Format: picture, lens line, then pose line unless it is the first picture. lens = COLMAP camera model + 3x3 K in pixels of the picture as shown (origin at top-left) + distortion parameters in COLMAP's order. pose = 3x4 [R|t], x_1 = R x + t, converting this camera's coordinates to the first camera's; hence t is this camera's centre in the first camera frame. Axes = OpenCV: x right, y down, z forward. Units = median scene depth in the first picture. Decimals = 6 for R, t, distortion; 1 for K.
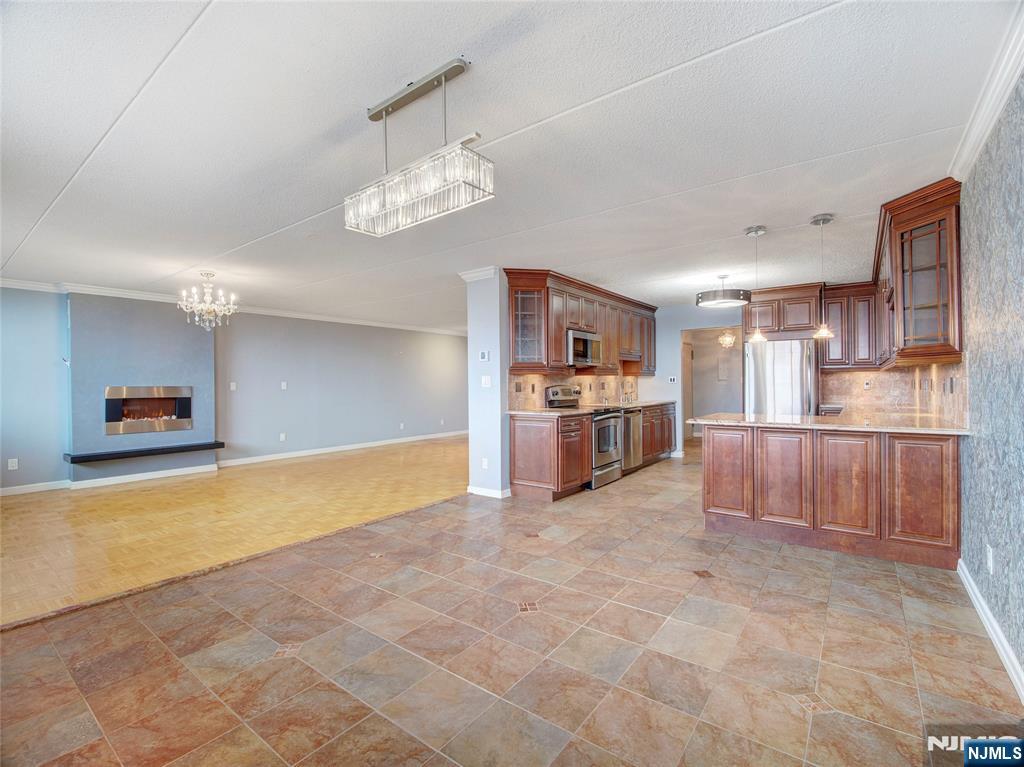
lens RADIAL K [[460.6, 0, 524.1], [0, 460.6, 380.7], [0, 0, 1]] dist [-0.002453, -0.000219]
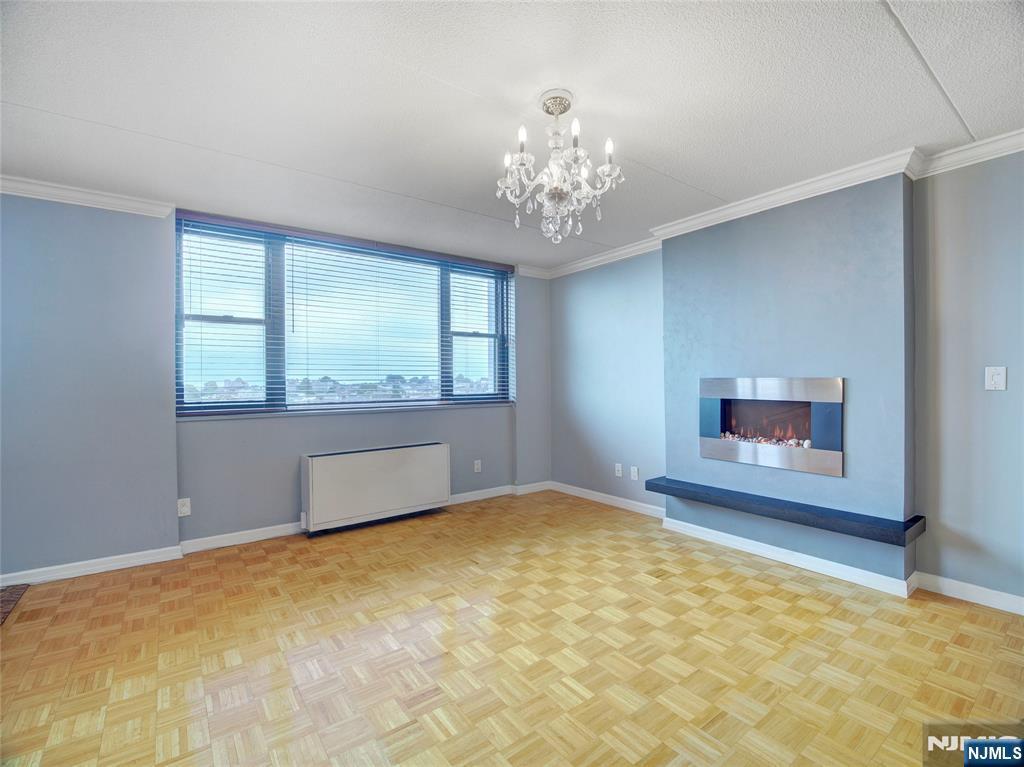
lens RADIAL K [[460.6, 0, 524.1], [0, 460.6, 380.7], [0, 0, 1]] dist [-0.002453, -0.000219]
pose [[-0.299774, 0.009045, -0.953967, -0.346447], [0.017155, 0.999844, 0.004089, 0.012814], [0.953856, -0.015139, -0.299882, 1.331622]]
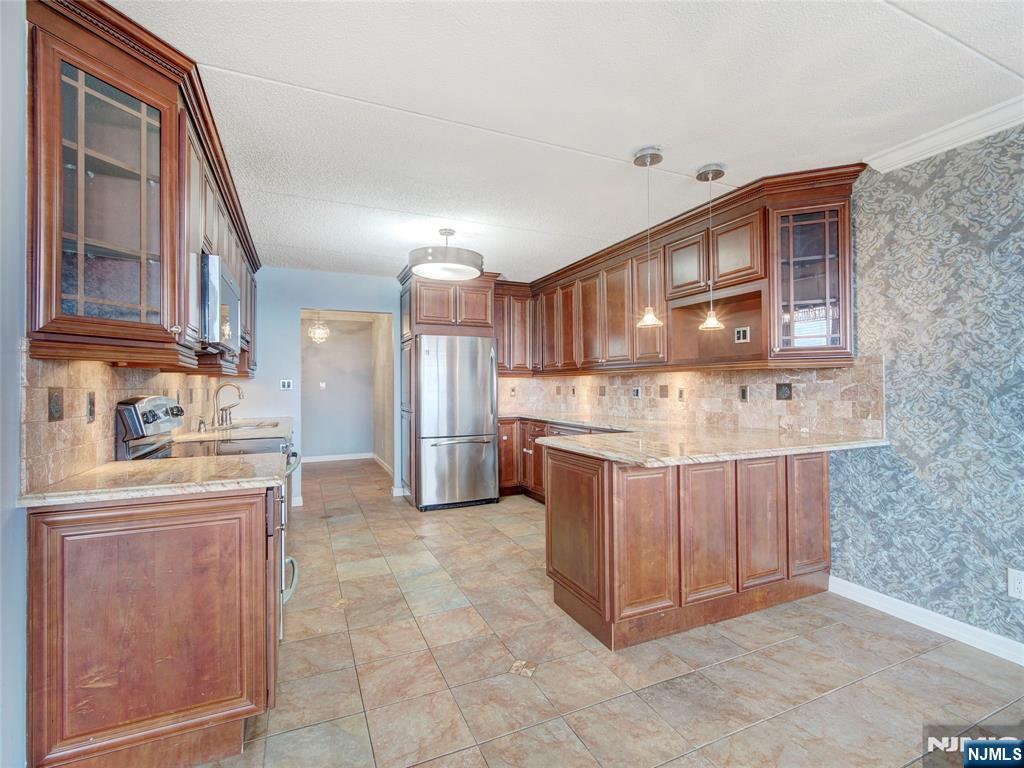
lens RADIAL K [[471.4, 0, 512.0], [0, 471.4, 384.0], [0, 0, 1]] dist [-0.000374, -0.000258]
pose [[0.503963, 0.011133, 0.863653, -0.158663], [-0.004277, 0.999937, -0.010394, 0.004525], [-0.863714, 0.001544, 0.503979, 0.776855]]
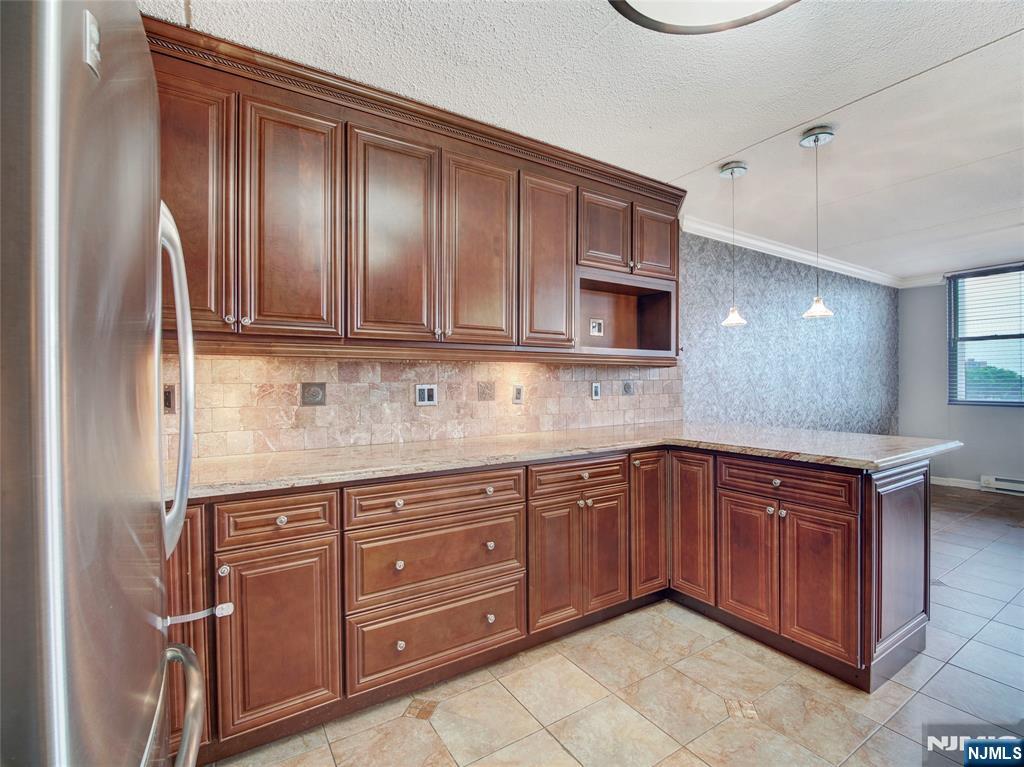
lens RADIAL K [[487.9, 0, 512.0], [0, 487.9, 383.5], [0, 0, 1]] dist [-0.000852, -0.000205]
pose [[-0.930611, 0.012773, 0.365786, 0.607000], [0.011847, 0.999918, -0.004777, 0.001623], [-0.365818, -0.000112, -0.930687, 1.638380]]
